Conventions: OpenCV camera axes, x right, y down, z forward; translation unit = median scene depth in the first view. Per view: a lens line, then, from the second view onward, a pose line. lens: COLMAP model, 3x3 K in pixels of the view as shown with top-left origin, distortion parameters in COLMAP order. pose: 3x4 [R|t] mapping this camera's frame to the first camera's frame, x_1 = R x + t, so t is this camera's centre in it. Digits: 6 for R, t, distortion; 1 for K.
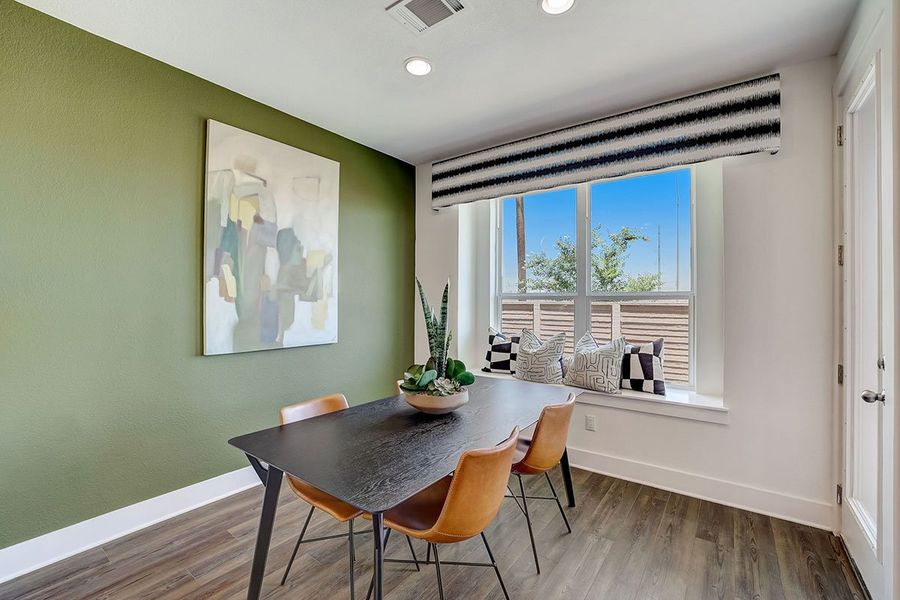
lens RADIAL K [[385.6, 0, 452.3], [0, 385.6, 300.2], [0, 0, 1]] dist [-0.050358, 0.017812]
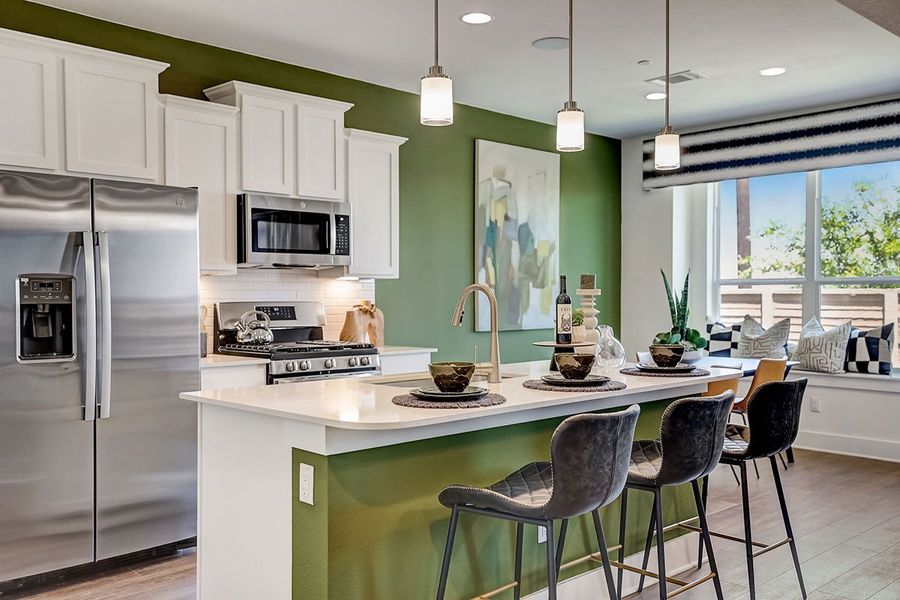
lens RADIAL K [[823.0, 0, 450.0], [0, 823.0, 300.0], [0, 0, 1]] dist [0.040233, 0.013411]
pose [[0.986805, -0.003309, -0.161878, -0.259293], [0.004889, 0.999944, 0.009362, 0.014538], [0.161838, -0.010029, 0.986766, -1.438615]]
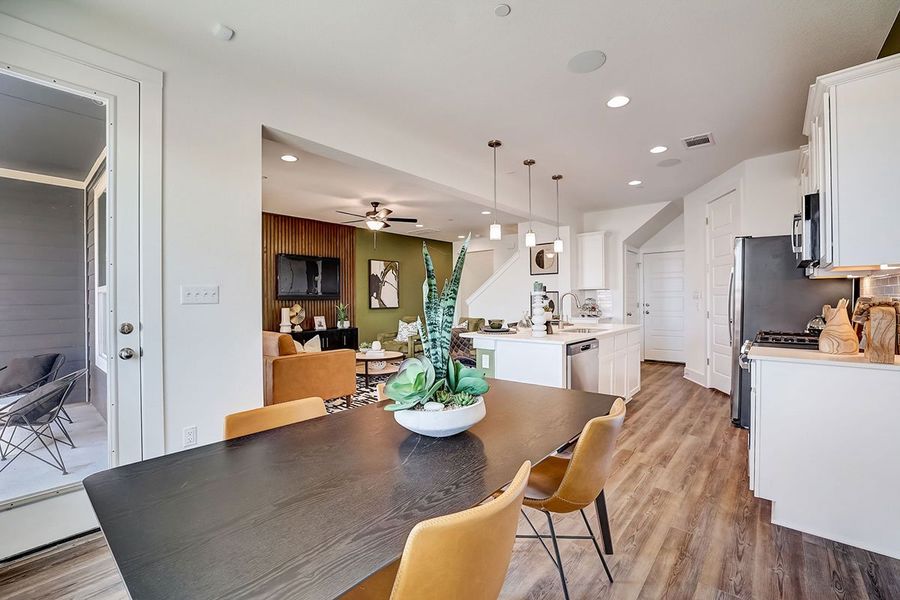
lens RADIAL K [[385.6, 0, 452.3], [0, 385.6, 300.2], [0, 0, 1]] dist [-0.050358, 0.017812]
pose [[-0.997333, 0.005465, 0.072782, -0.081408], [0.005236, 0.999981, -0.003345, 0.038603], [-0.072798, -0.002955, -0.997342, 1.199618]]
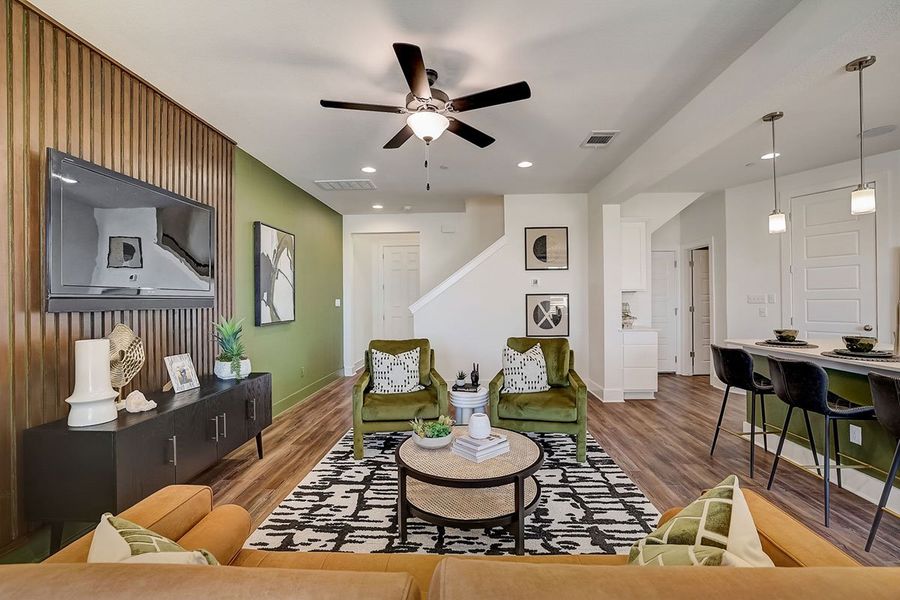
lens RADIAL K [[391.2, 0, 450.0], [0, 391.2, 300.0], [0, 0, 1]] dist [-0.058165, 0.021100]
pose [[-0.833943, 0.004722, -0.551830, 0.940945], [0.010200, 0.999924, -0.006859, 0.013524], [0.551756, -0.011349, -0.833928, -0.133231]]
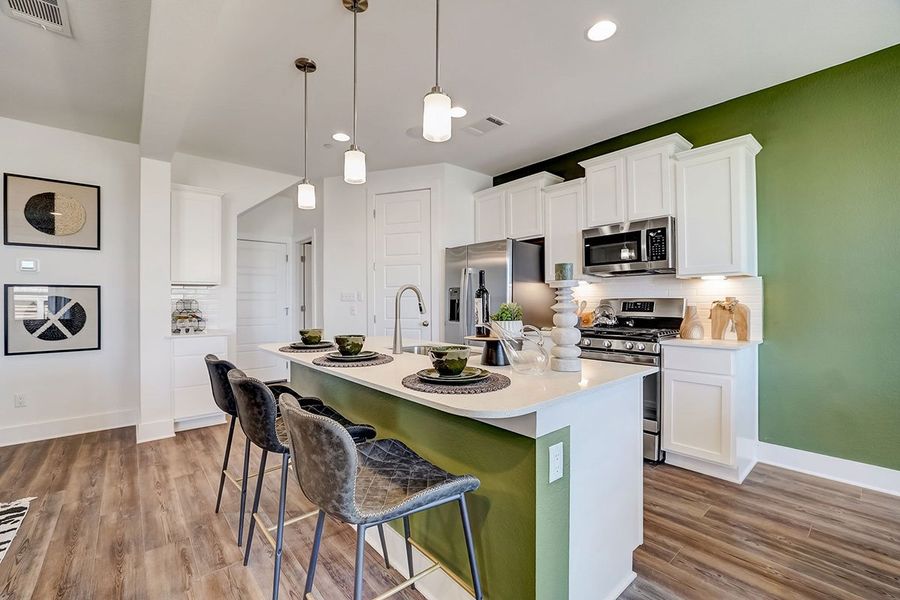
lens RADIAL K [[385.6, 0, 452.3], [0, 385.6, 300.2], [0, 0, 1]] dist [-0.050358, 0.017812]
pose [[-0.219257, -0.004258, -0.975658, 0.348301], [0.009234, 0.999937, -0.006439, 0.041427], [0.975624, -0.010421, -0.219203, -0.003992]]
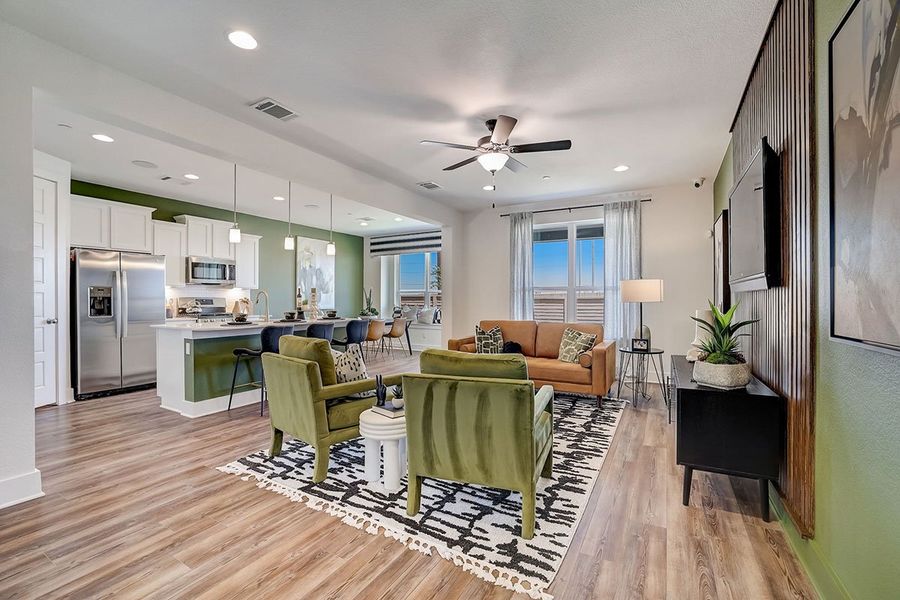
lens RADIAL K [[385.6, 0, 452.3], [0, 385.6, 300.2], [0, 0, 1]] dist [-0.050358, 0.017812]
pose [[0.992443, -0.003798, 0.122651, 0.223931], [0.002937, 0.999970, 0.007202, 0.037296], [-0.122674, -0.006788, 0.992424, -2.058477]]
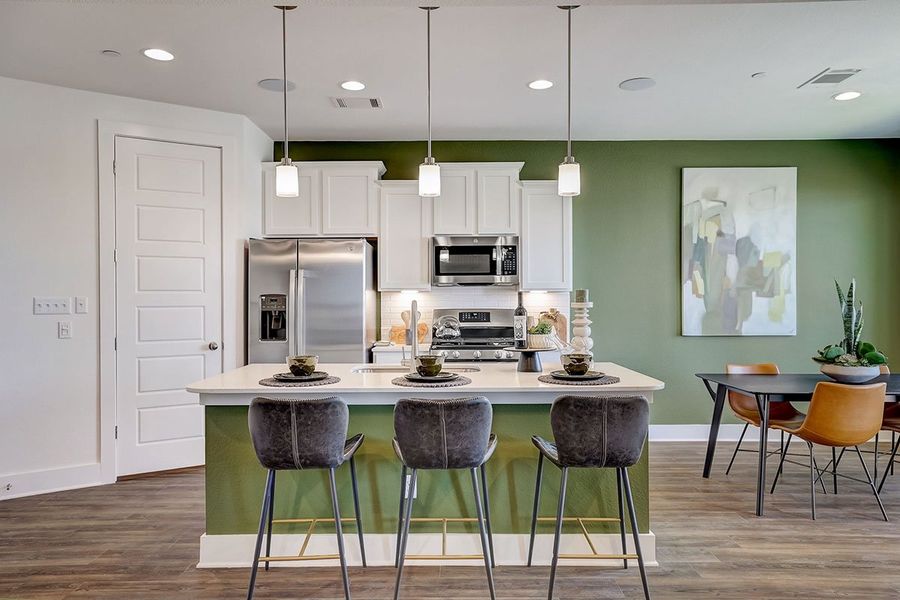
lens RADIAL K [[610.0, 0, 450.0], [0, 610.0, 300.0], [0, 0, 1]] dist [0.005331, 0.004533]
pose [[0.591947, -0.003032, -0.805972, 0.580041], [0.007567, 0.999970, 0.001796, 0.001108], [0.805942, -0.007161, 0.591952, -0.909549]]
